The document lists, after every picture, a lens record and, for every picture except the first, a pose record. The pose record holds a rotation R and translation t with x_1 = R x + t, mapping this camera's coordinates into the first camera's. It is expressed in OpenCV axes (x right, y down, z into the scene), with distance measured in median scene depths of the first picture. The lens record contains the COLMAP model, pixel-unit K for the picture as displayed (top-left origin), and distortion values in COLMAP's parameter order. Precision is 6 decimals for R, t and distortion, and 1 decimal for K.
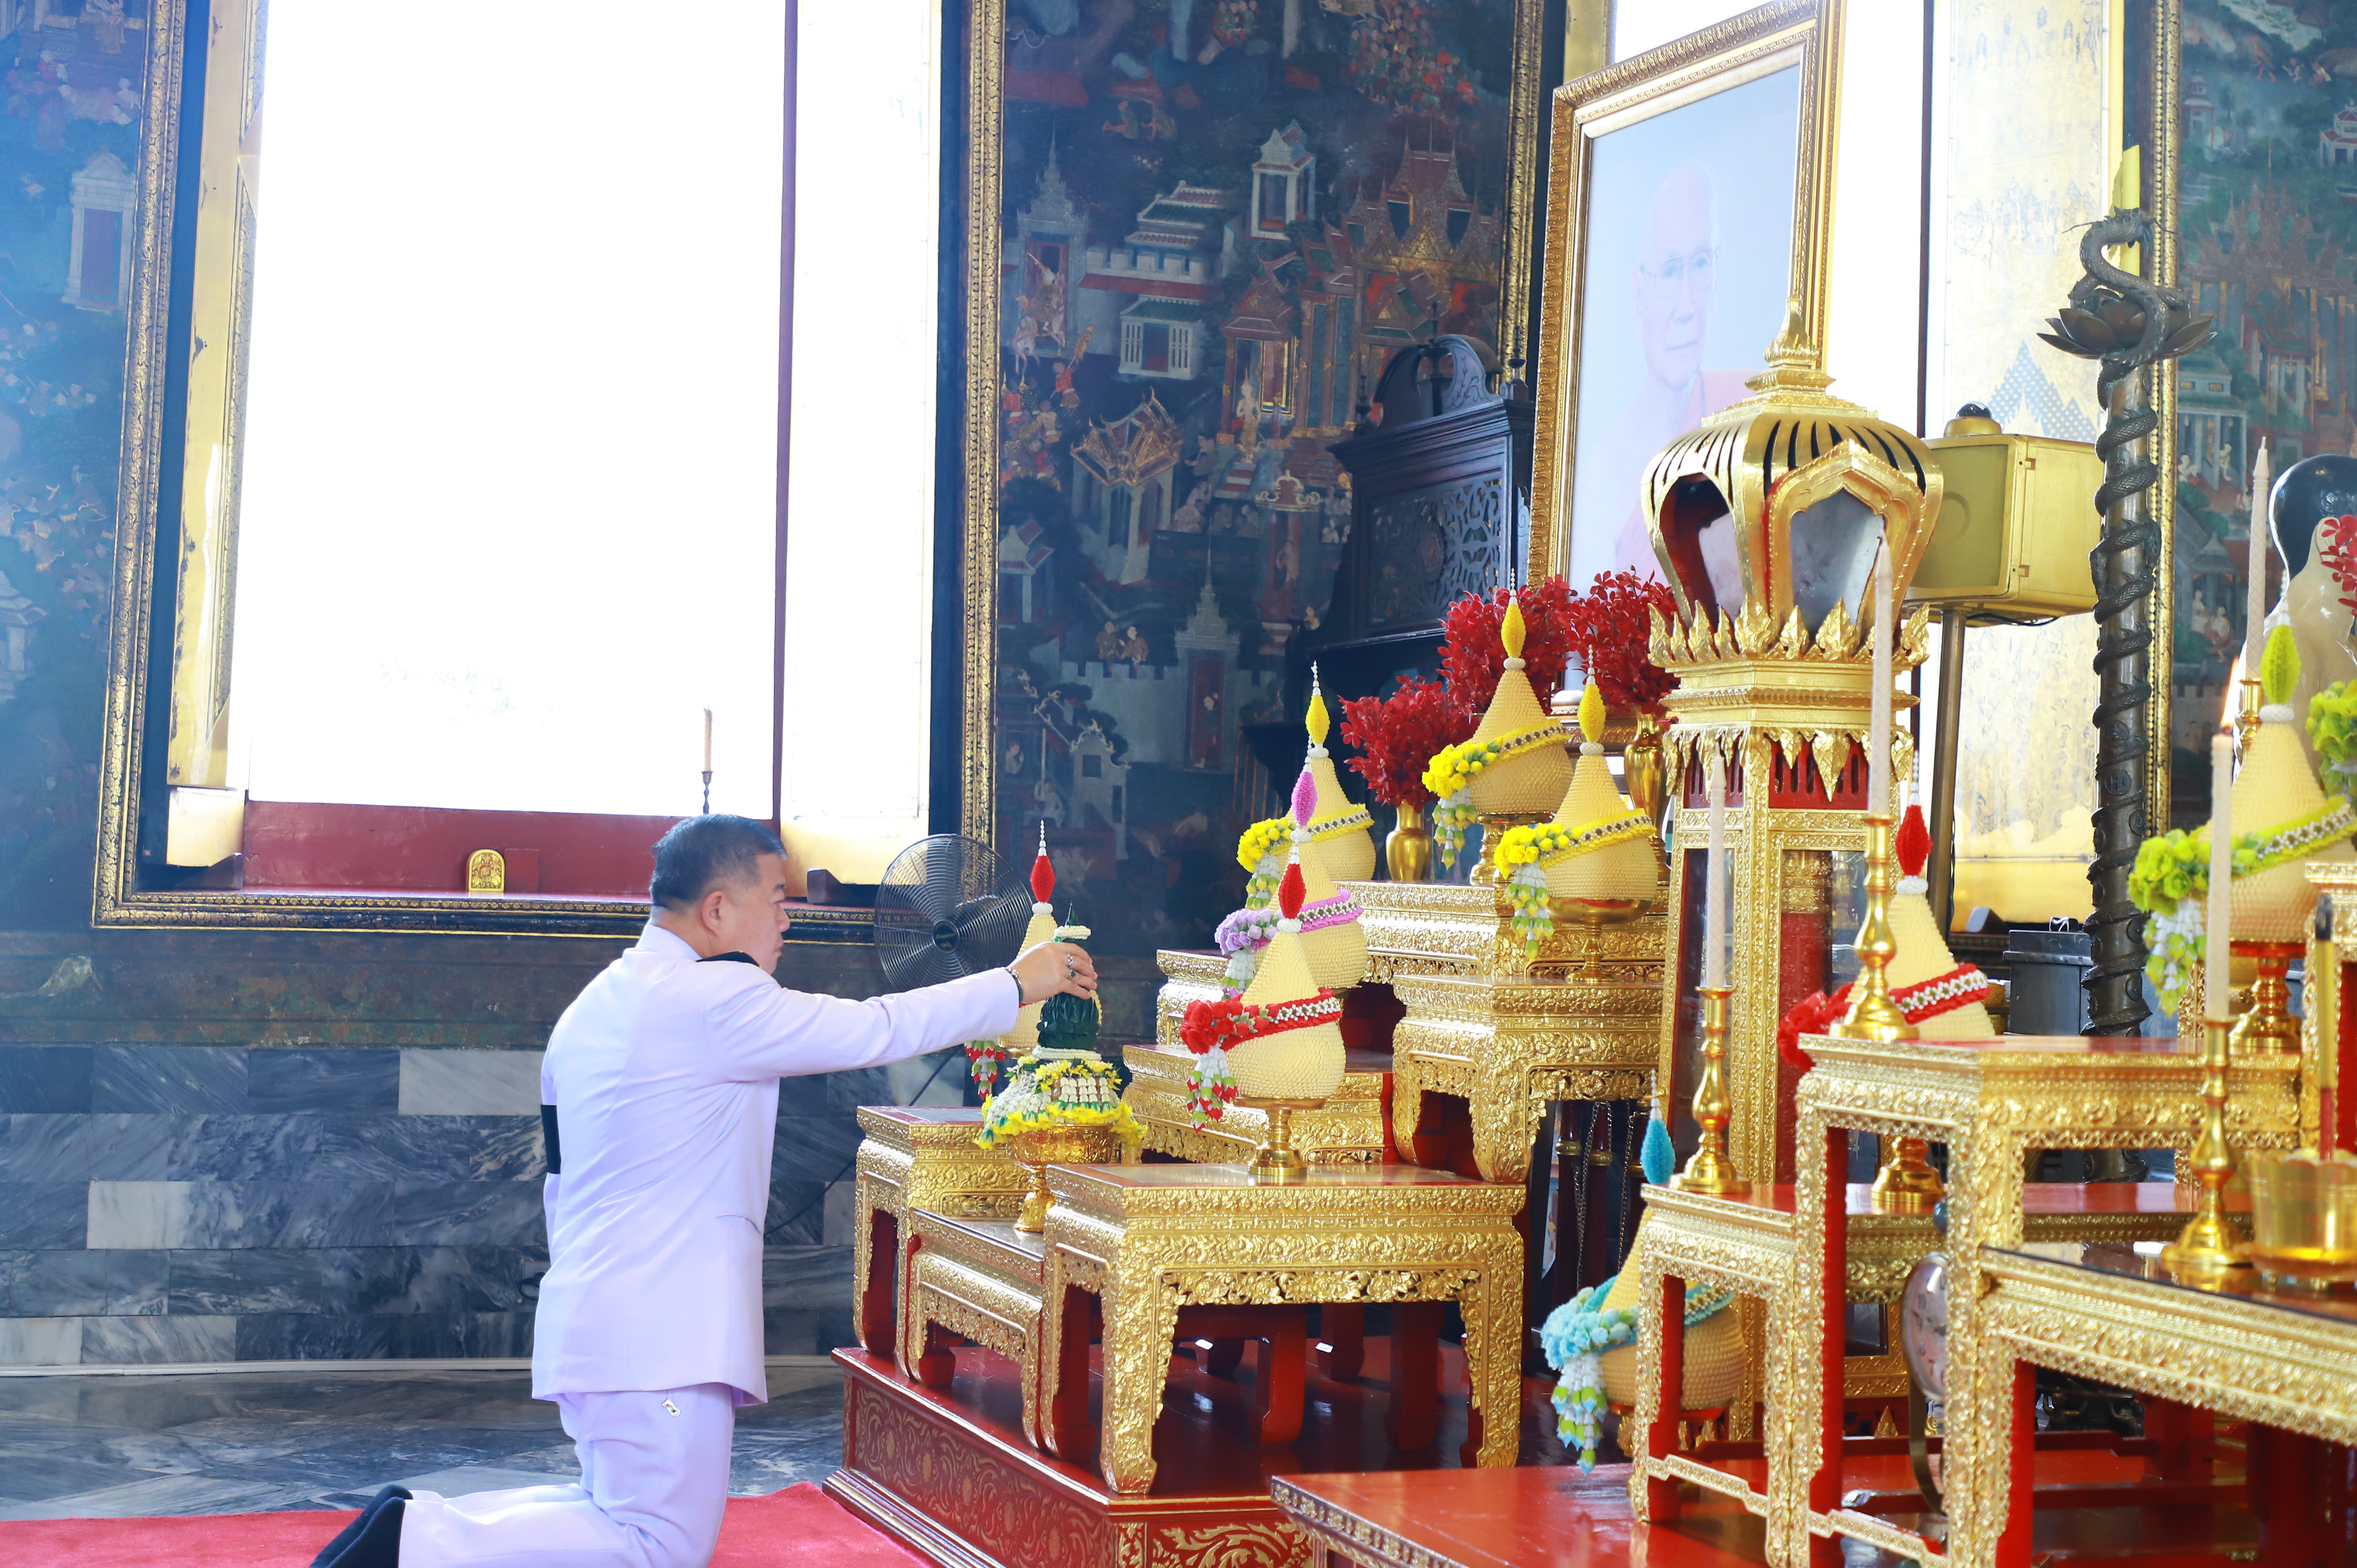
lens RADIAL K [[3721.3, 0, 1180.1], [0, 3721.3, 787.6], [0, 0, 1]] dist [0.008747, 0.000000]
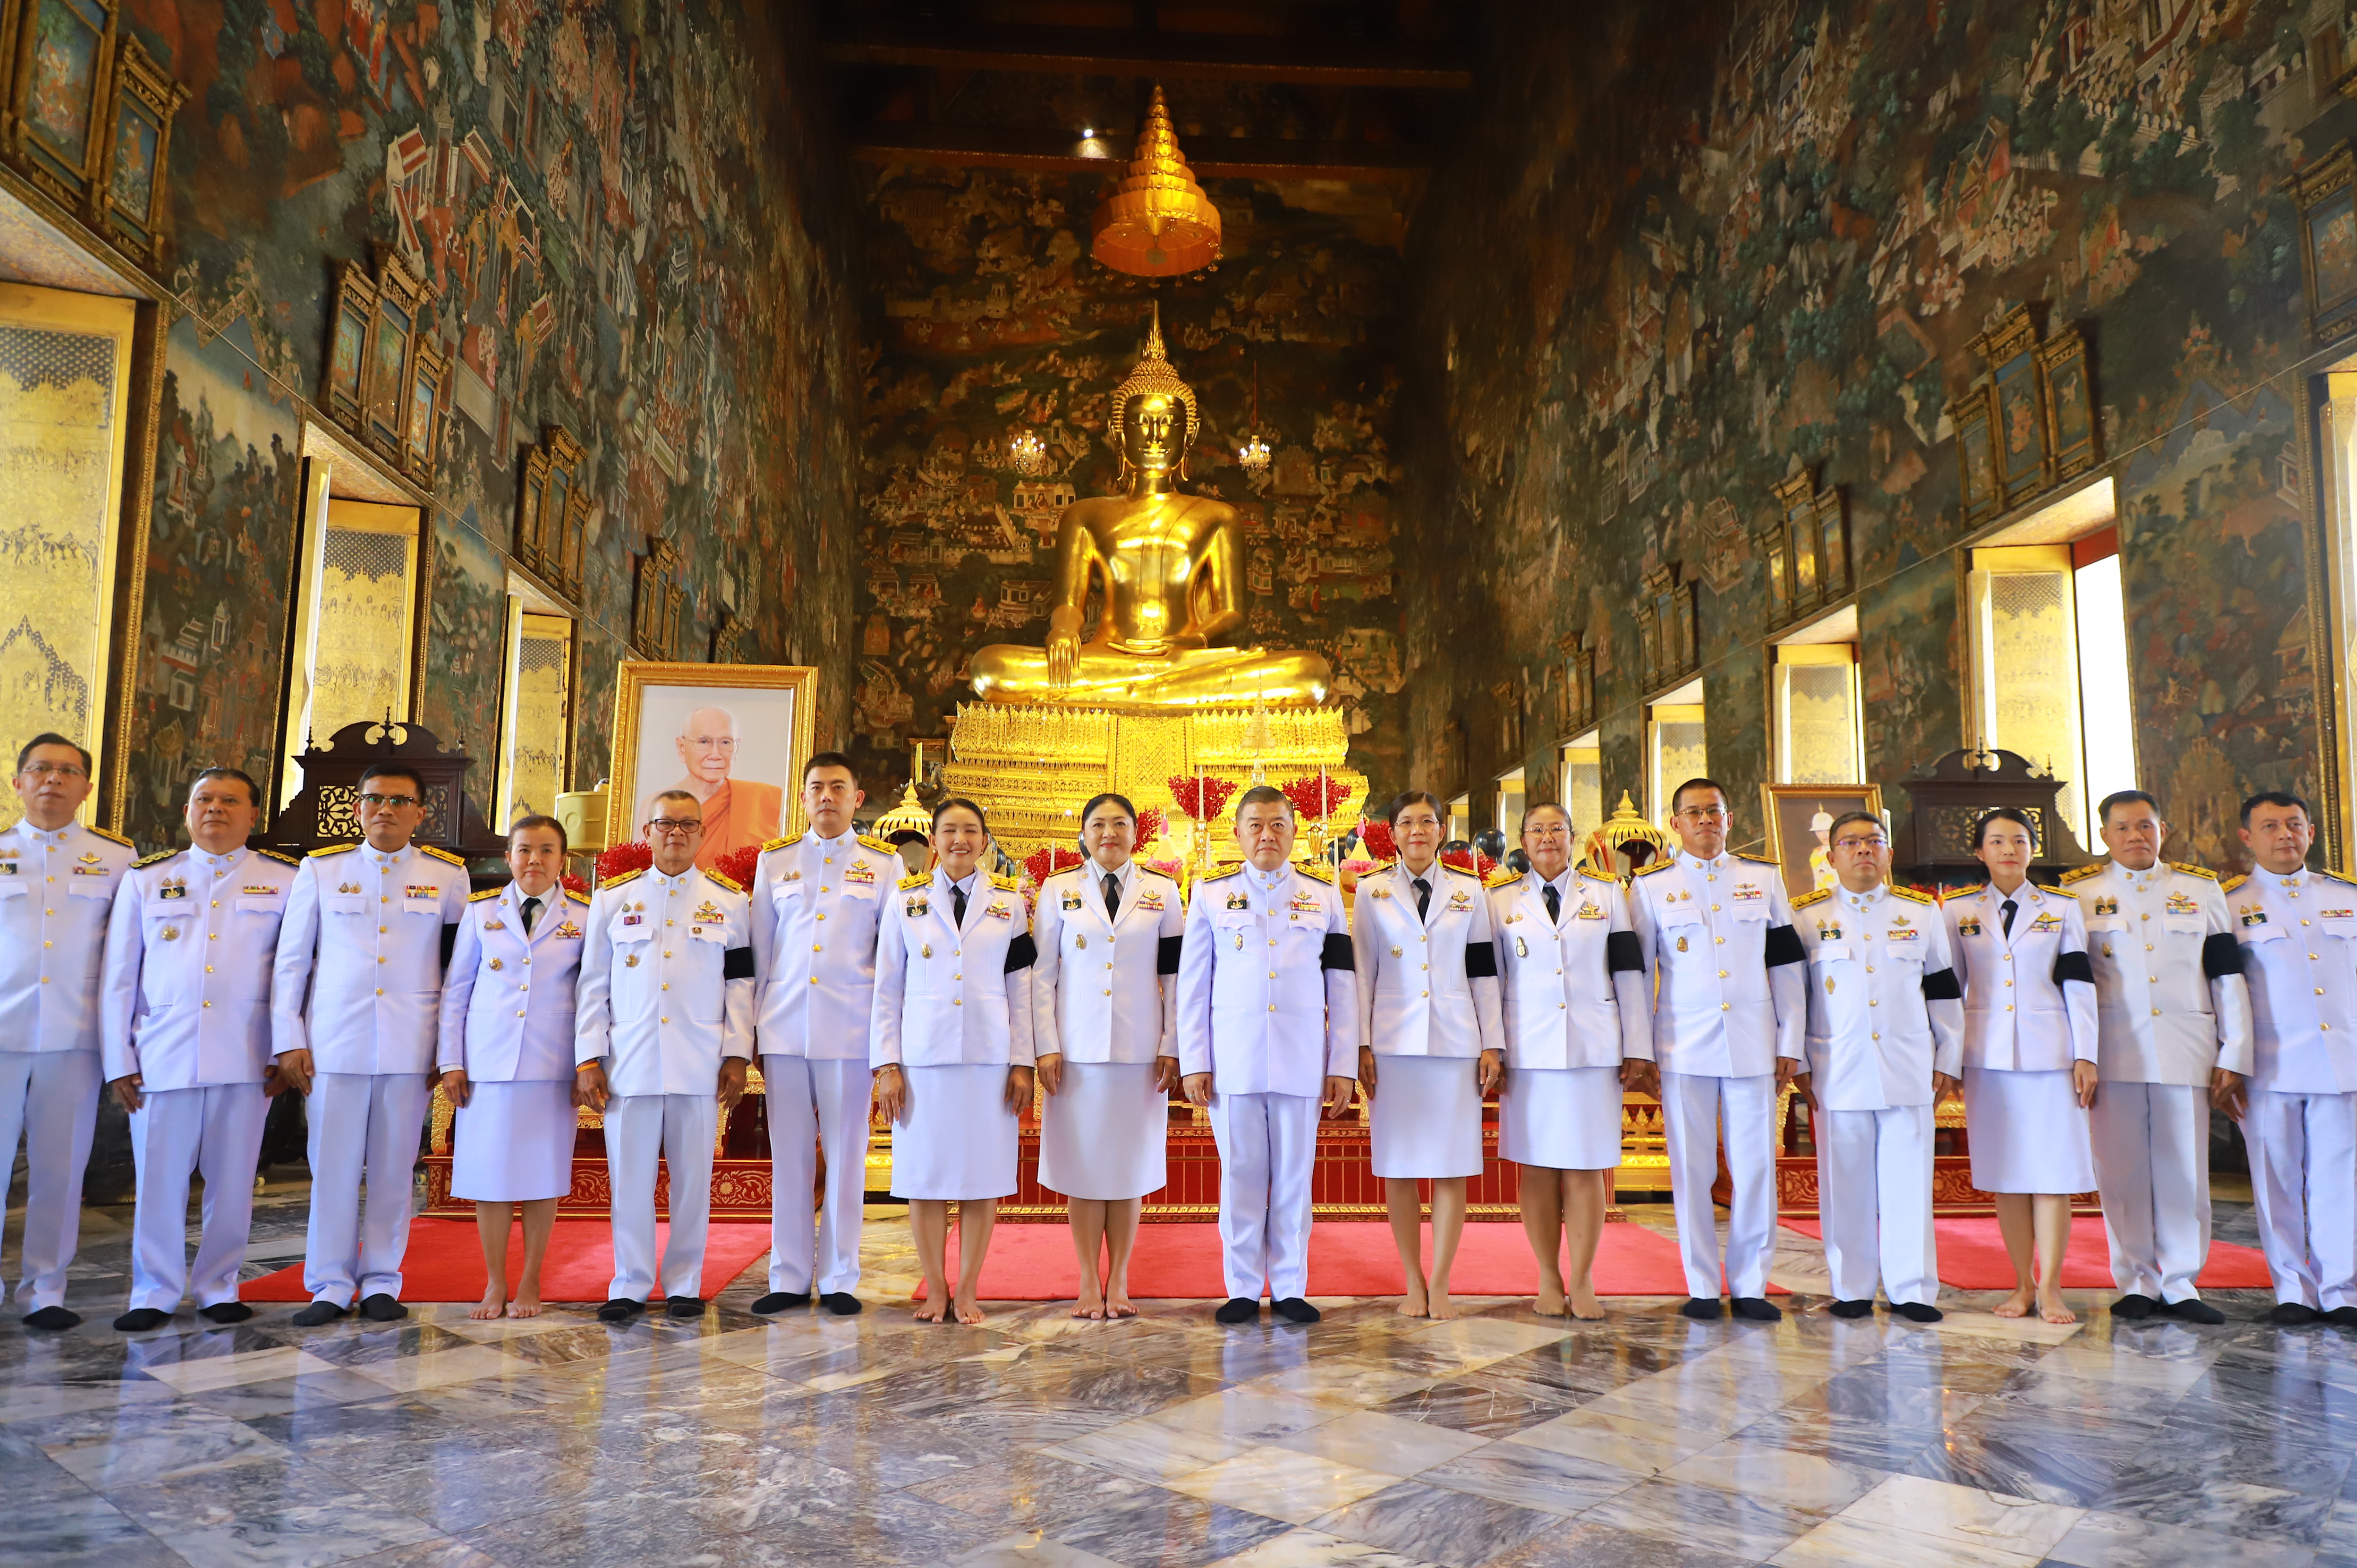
lens RADIAL K [[1544.8, 0, 1215.5], [0, 1544.8, 789.0], [0, 0, 1]] dist [0.008464, -0.008142]
pose [[0.258892, 0.094317, 0.961290, -0.687722], [-0.023245, 0.995541, -0.091417, 0.000890], [-0.965626, 0.001322, 0.259930, 0.211177]]
